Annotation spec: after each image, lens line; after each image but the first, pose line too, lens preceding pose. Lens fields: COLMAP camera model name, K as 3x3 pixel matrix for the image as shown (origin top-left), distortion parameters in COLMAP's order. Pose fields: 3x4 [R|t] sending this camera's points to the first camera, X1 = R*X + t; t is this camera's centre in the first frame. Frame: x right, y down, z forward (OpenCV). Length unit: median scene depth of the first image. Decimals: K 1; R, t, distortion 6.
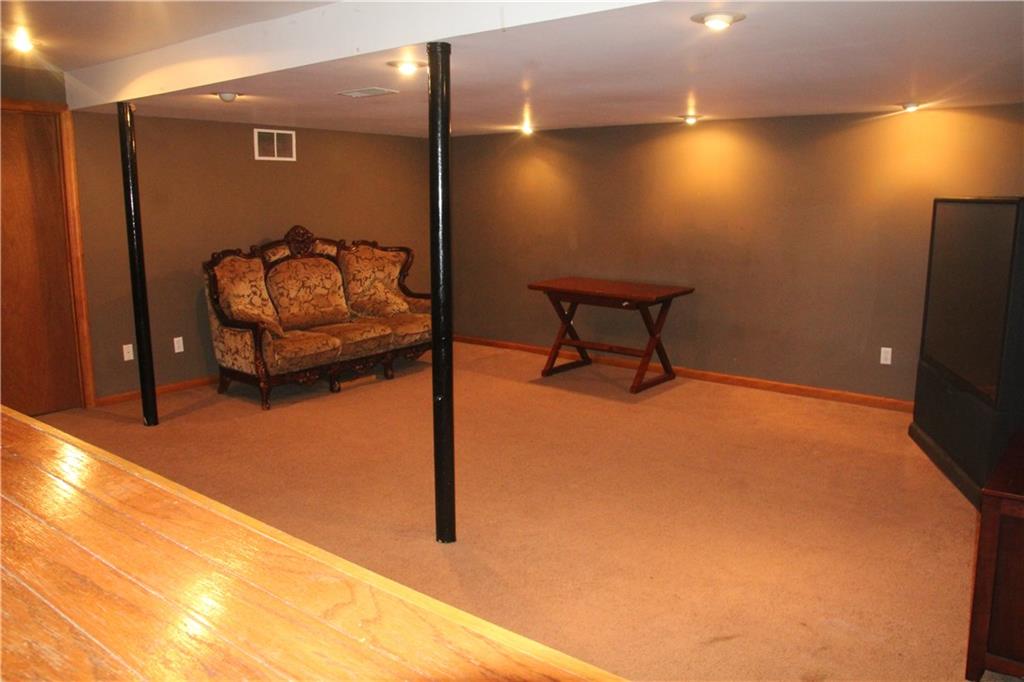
lens RADIAL K [[785.9, 0, 512.0], [0, 785.9, 341.0], [0, 0, 1]] dist [-0.058694, 0.001394]
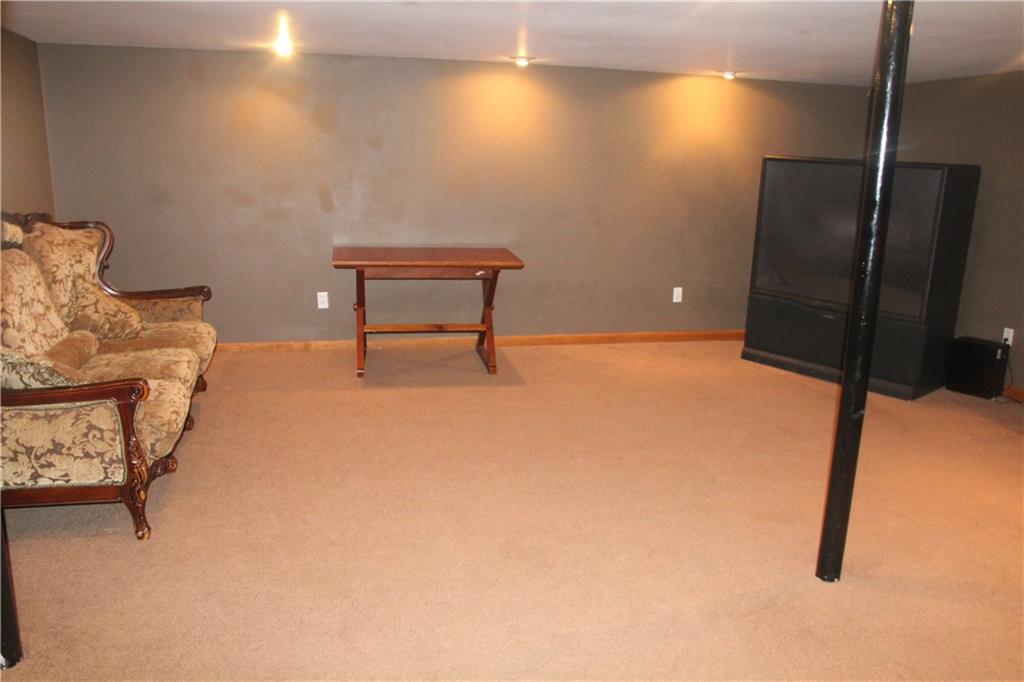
lens RADIAL K [[815.1, 0, 512.0], [0, 815.1, 341.0], [0, 0, 1]] dist [-0.121477, 0.112136]
pose [[0.597518, -0.169069, 0.783829, -0.561669], [0.113393, 0.985512, 0.126131, -0.085535], [-0.793797, 0.013515, 0.608033, 0.454777]]
